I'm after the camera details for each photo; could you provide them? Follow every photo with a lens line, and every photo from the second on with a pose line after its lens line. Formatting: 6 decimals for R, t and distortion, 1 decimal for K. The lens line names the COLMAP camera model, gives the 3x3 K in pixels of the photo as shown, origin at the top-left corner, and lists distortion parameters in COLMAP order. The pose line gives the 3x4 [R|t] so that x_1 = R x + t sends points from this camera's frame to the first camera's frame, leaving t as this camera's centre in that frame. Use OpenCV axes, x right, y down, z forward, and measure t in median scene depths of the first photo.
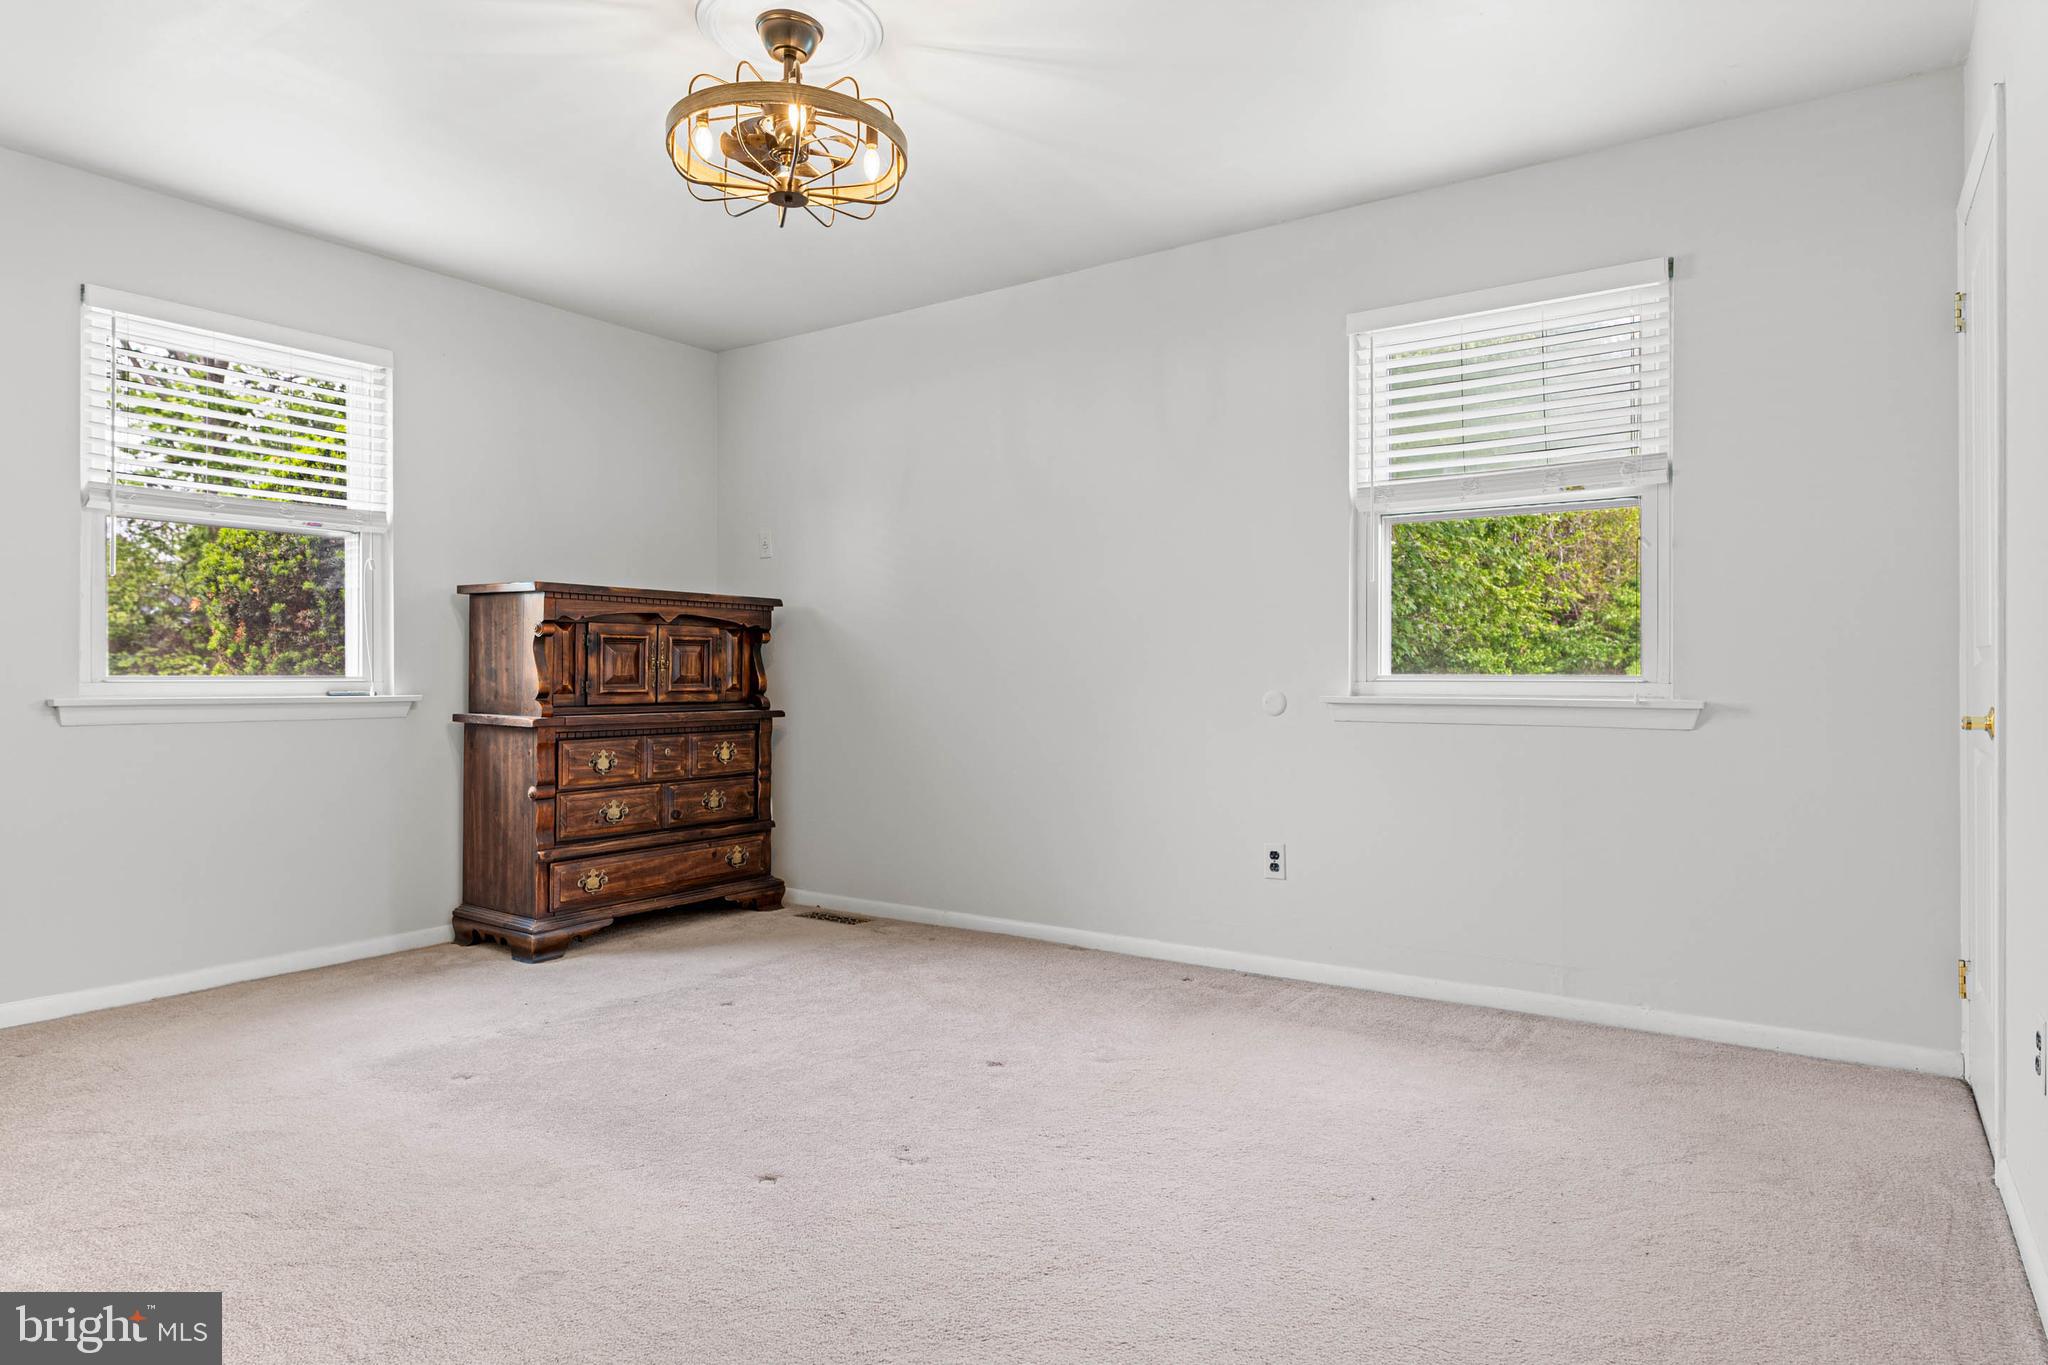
lens RADIAL K [[1178.4, 0, 1030.1], [0, 1178.4, 672.5], [0, 0, 1]] dist [0.003536, -0.003513]
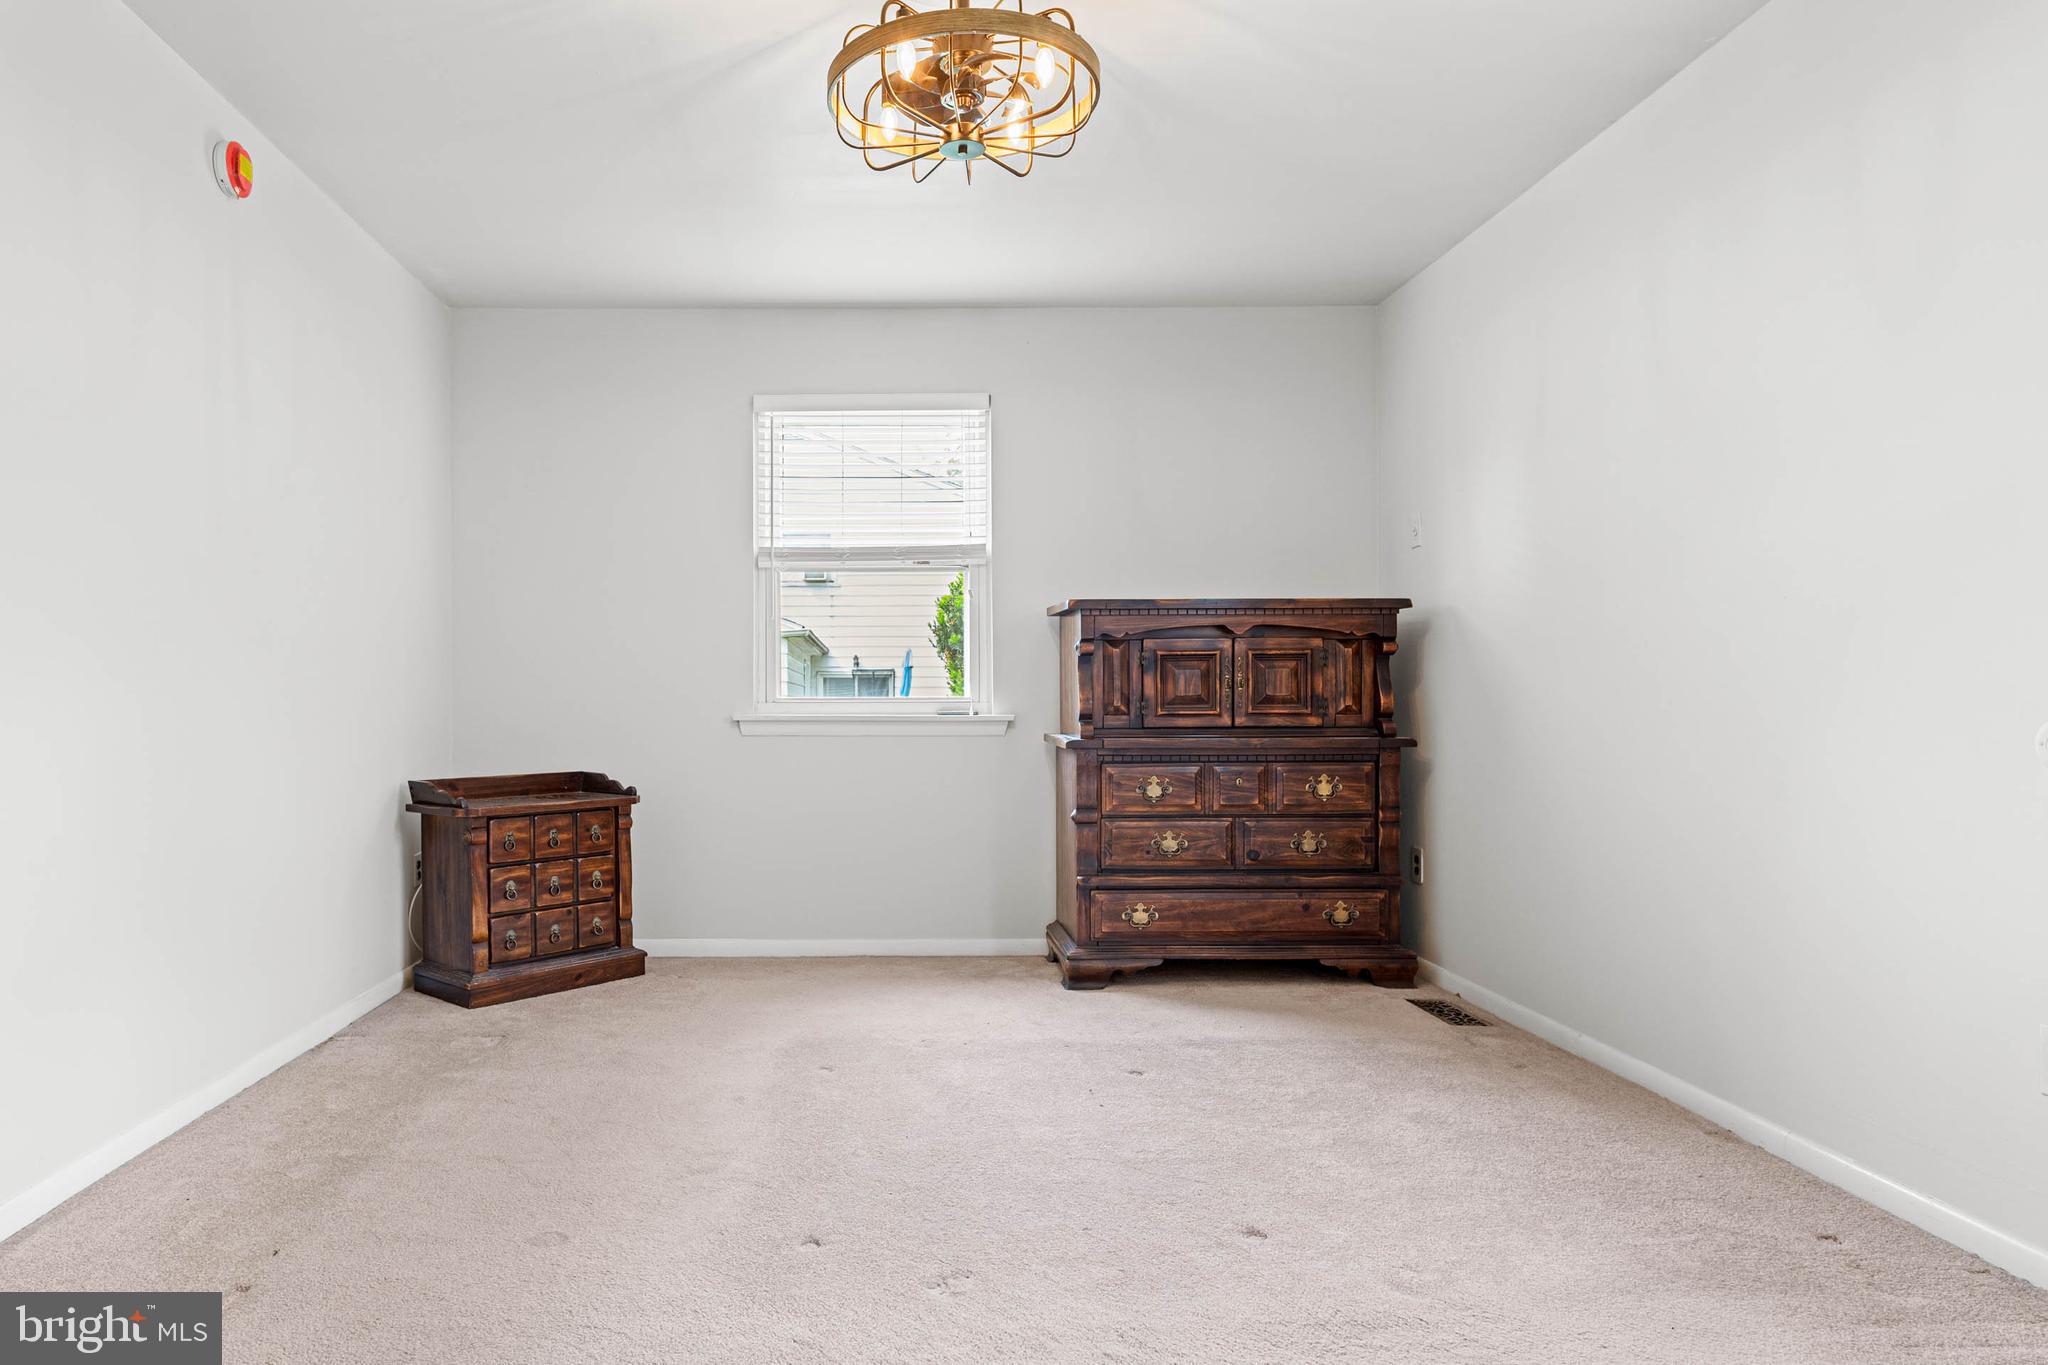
lens RADIAL K [[1249.5, 0, 870.9], [0, 1249.5, 694.1], [0, 0, 1]] dist [0.000848, -0.000528]
pose [[0.564821, -0.005976, -0.825192, 0.319436], [0.005344, 0.999979, -0.003584, 0.003764], [0.825196, -0.002386, 0.564842, 0.258444]]
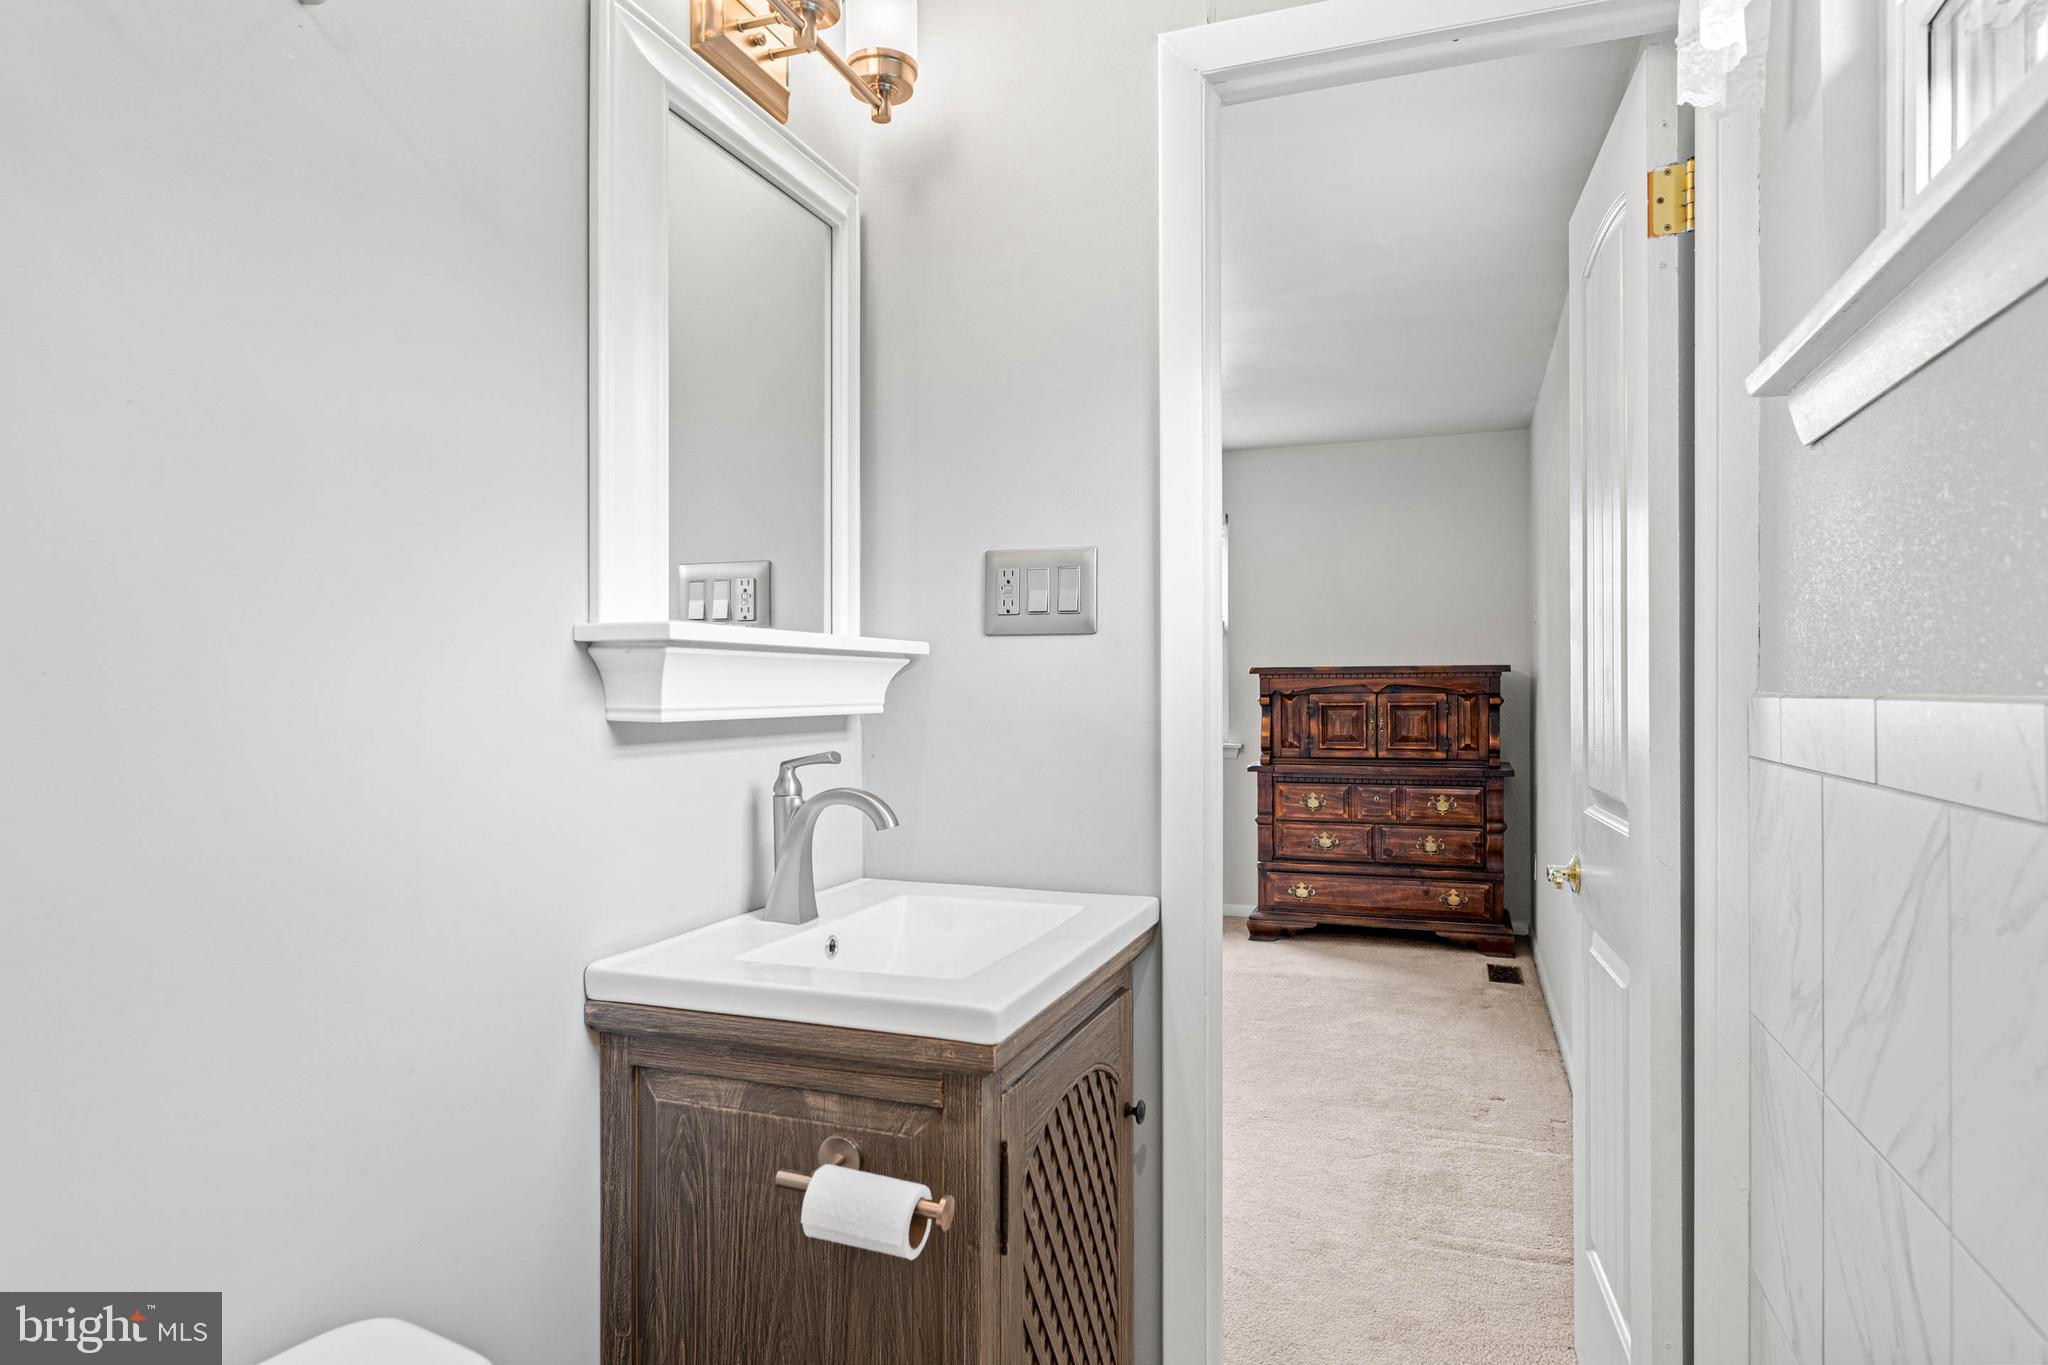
lens RADIAL K [[1178.4, 0, 1034.2], [0, 1178.4, 690.0], [0, 0, 1]] dist [0.003536, -0.003513]
pose [[0.257290, 0.001993, -0.966332, 0.803377], [0.005843, 0.999976, 0.003618, -0.052955], [0.966317, -0.006577, 0.257272, 0.365963]]
